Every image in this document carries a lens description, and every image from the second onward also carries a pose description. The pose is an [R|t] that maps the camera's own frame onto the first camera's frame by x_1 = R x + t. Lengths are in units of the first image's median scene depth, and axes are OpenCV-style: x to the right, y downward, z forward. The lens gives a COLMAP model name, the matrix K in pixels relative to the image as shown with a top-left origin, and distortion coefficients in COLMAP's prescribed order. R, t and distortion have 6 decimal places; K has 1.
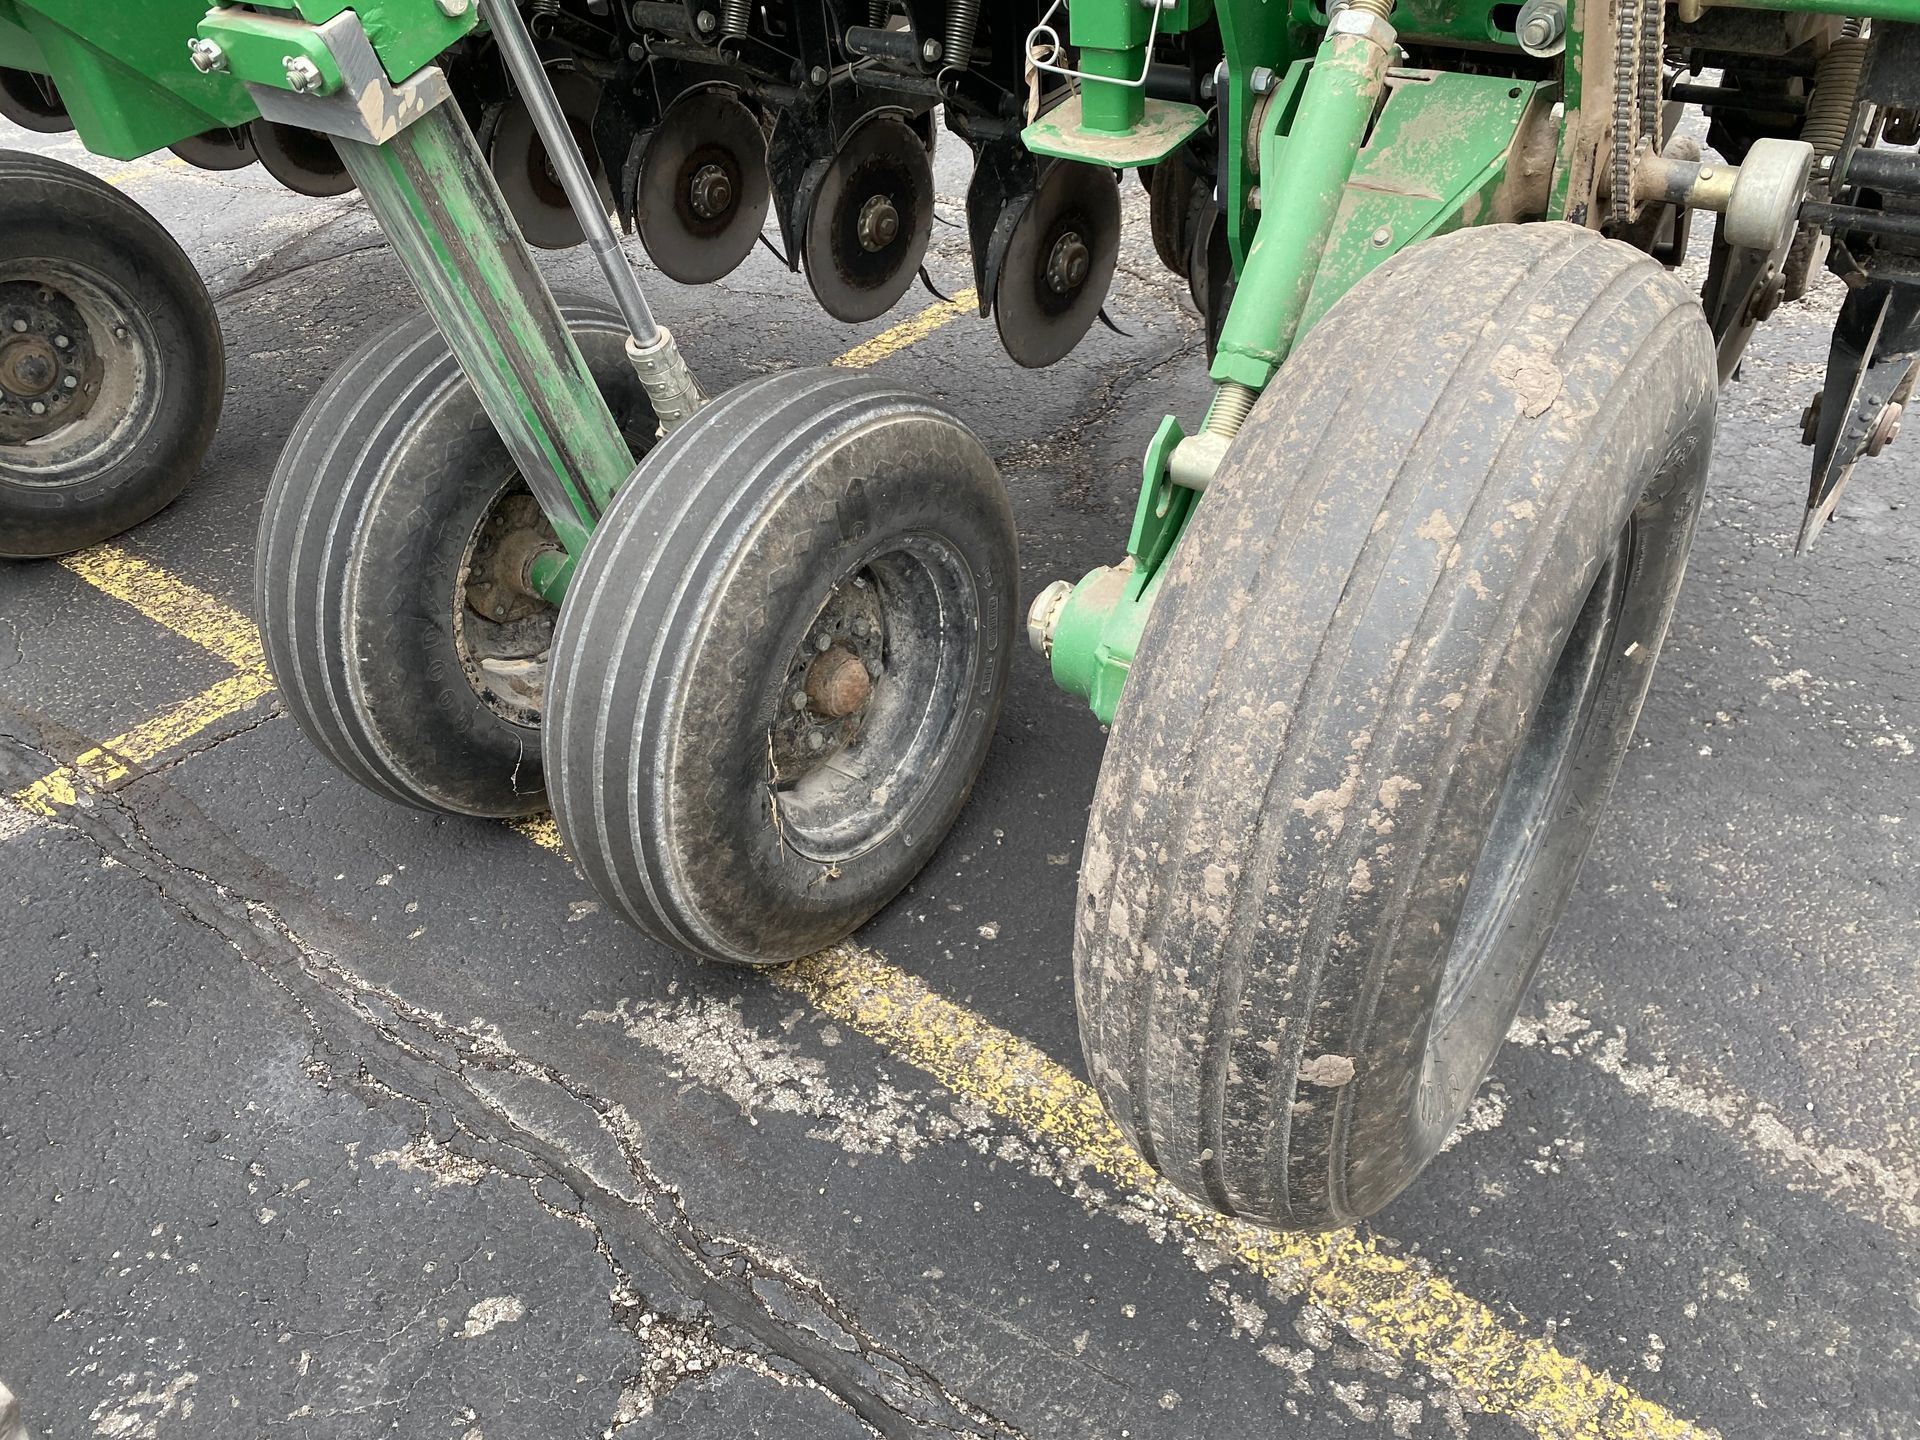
lens RADIAL K [[1456.7, 0, 963.8], [0, 1456.7, 716.4], [0, 0, 1]] dist [0.044052, -0.045635]
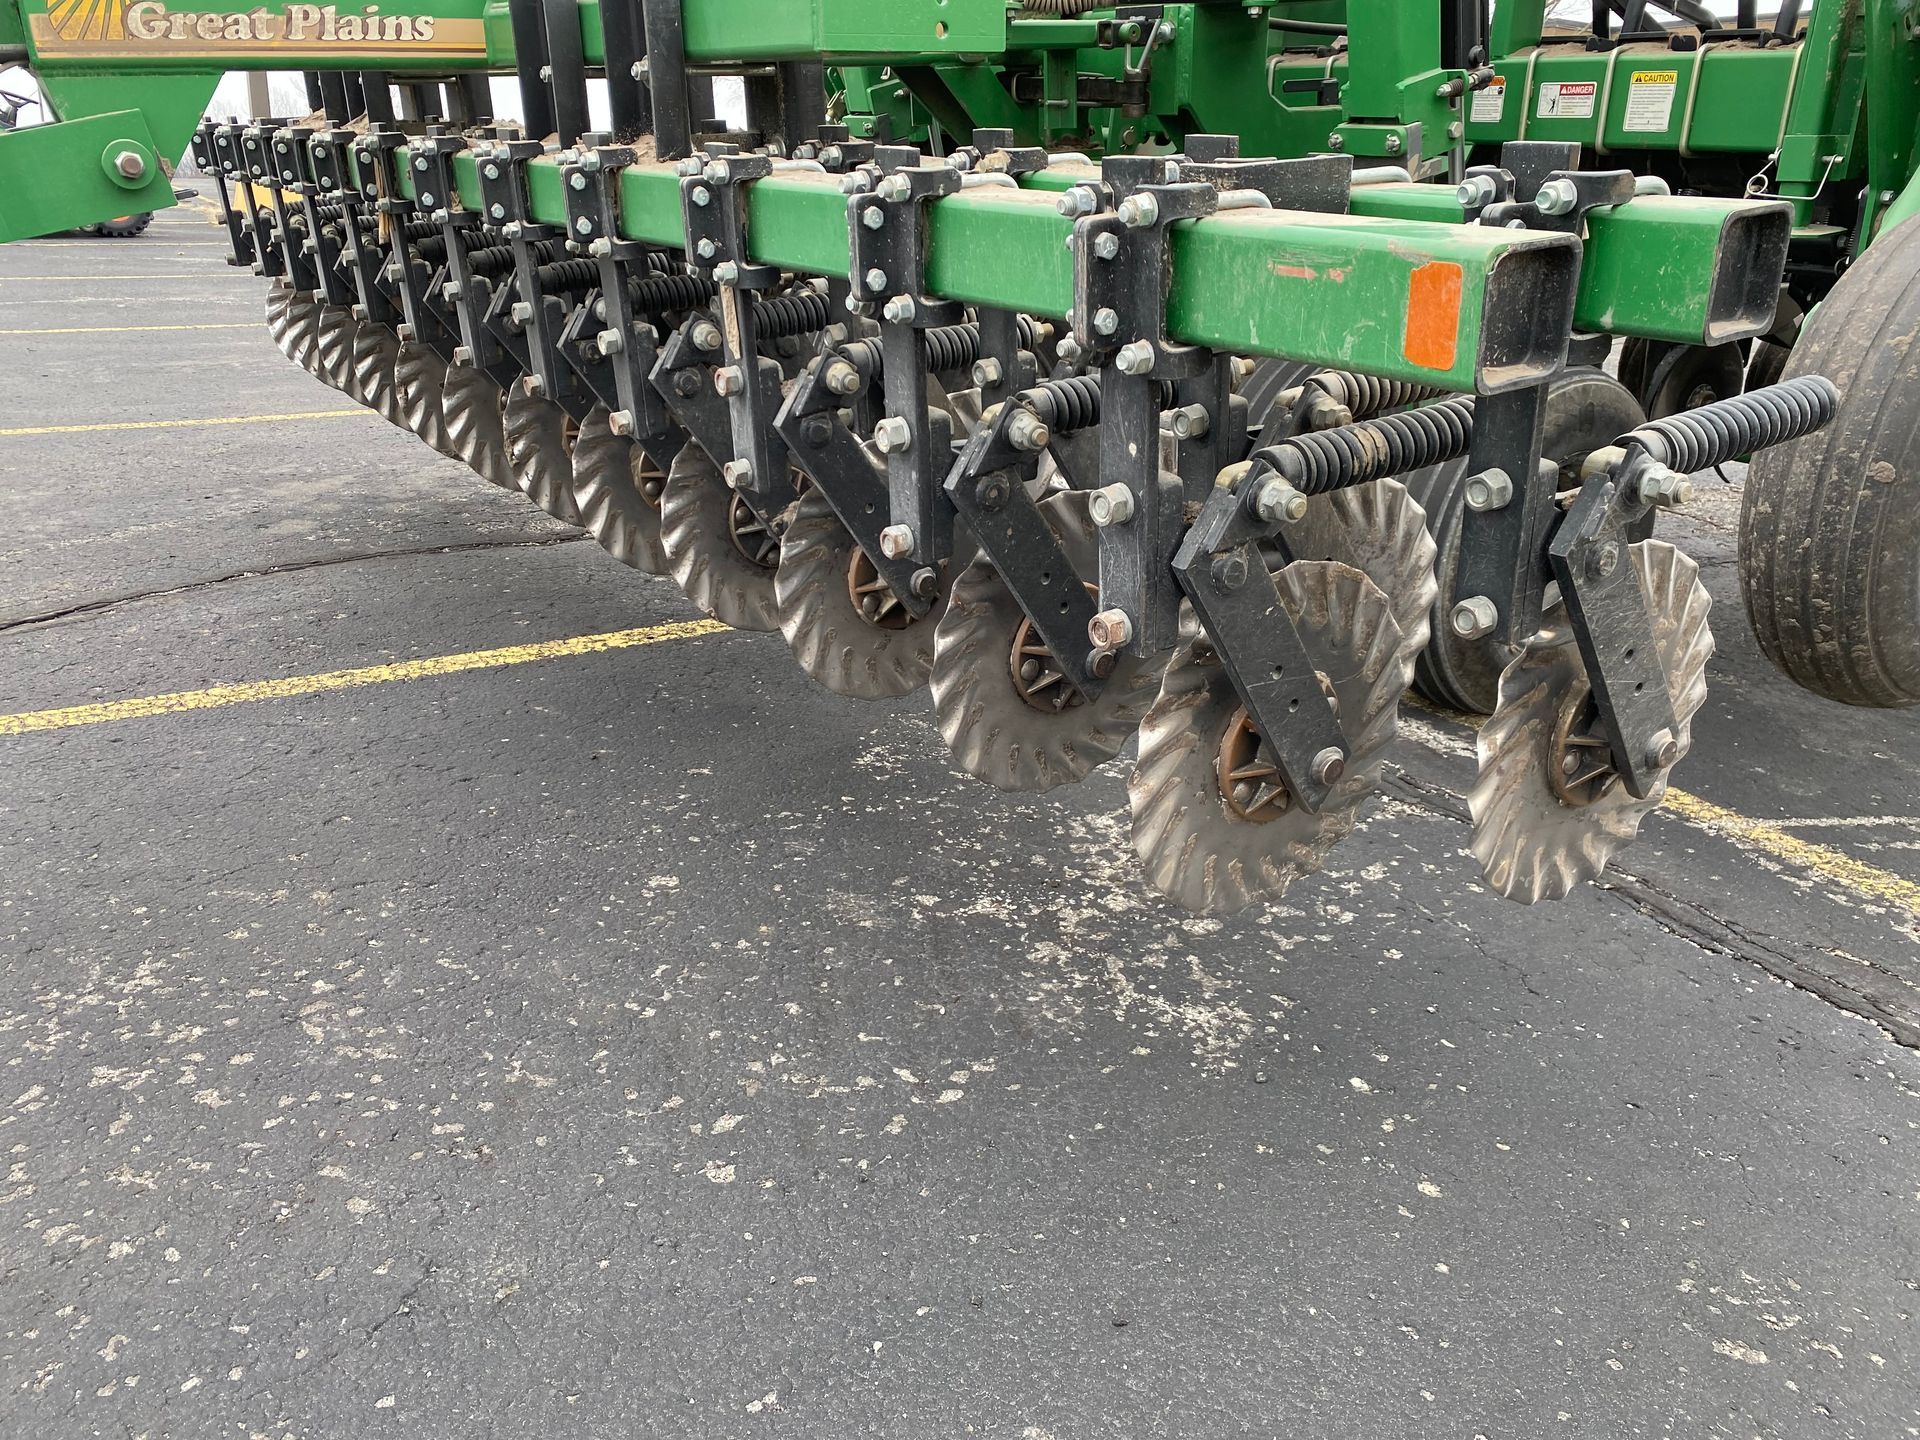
lens RADIAL K [[1456.7, 0, 965.2], [0, 1456.7, 723.3], [0, 0, 1]] dist [0.044052, -0.045635]
pose [[0.930920, 0.201881, -0.304355, -0.281139], [-0.275250, 0.935545, -0.221344, 1.400639], [0.240053, 0.289827, 0.926485, -1.250918]]
